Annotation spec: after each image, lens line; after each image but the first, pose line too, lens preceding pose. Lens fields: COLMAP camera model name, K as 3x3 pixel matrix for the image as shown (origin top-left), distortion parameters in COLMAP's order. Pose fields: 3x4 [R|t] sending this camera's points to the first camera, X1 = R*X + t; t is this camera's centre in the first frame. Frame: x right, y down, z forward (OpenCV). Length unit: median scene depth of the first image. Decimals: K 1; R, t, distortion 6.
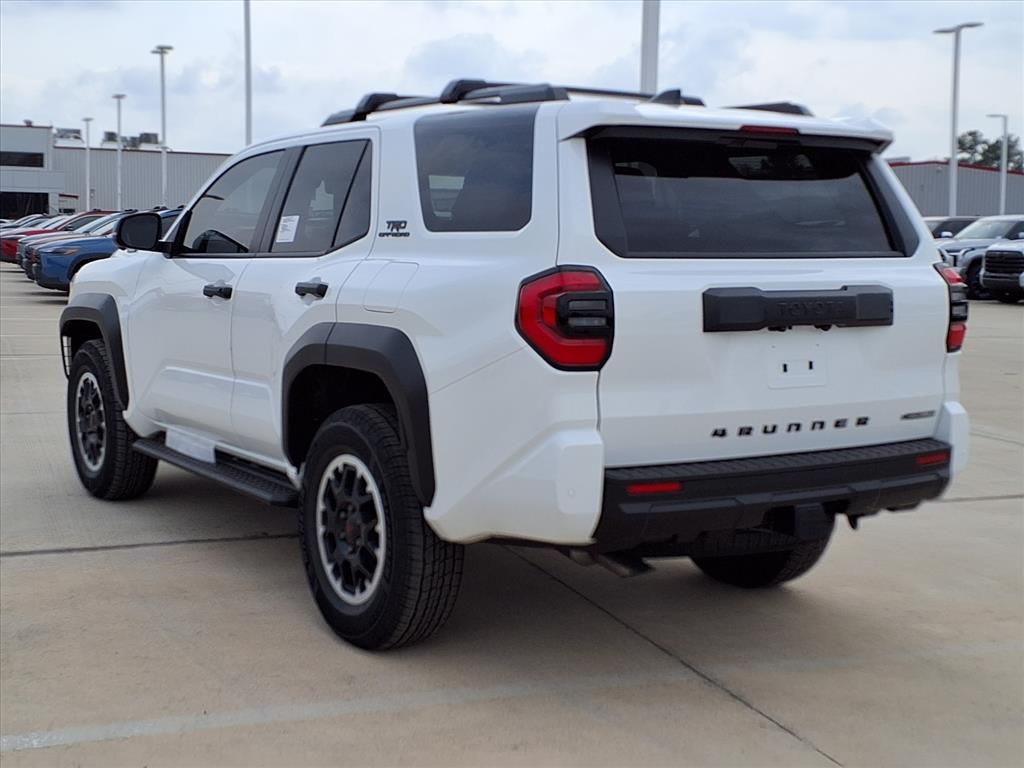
lens RADIAL K [[1403.0, 0, 499.1], [0, 1403.0, 358.8], [0, 0, 1]] dist [0.077560, 0.000000]
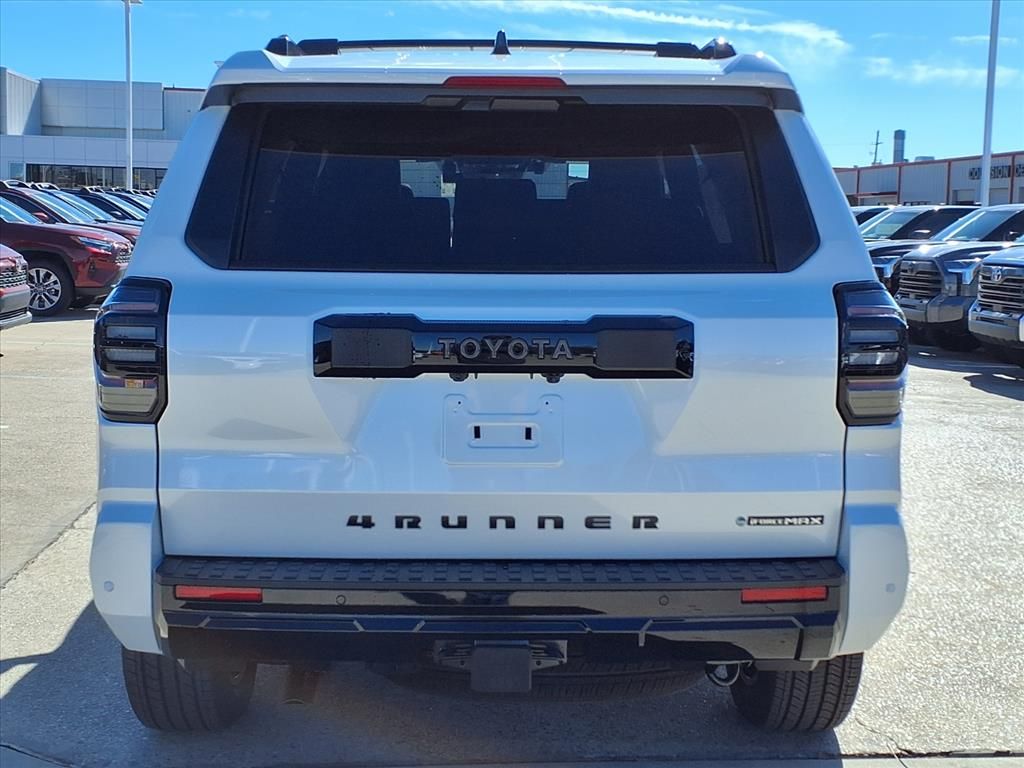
lens RADIAL K [[1403.0, 0, 512.4], [0, 1403.0, 370.3], [0, 0, 1]] dist [0.077560, 0.000000]
pose [[0.853421, 0.047123, -0.519087, 0.542080], [-0.041175, 0.998888, 0.022985, -0.038732], [0.519593, 0.001757, 0.854412, 0.412964]]
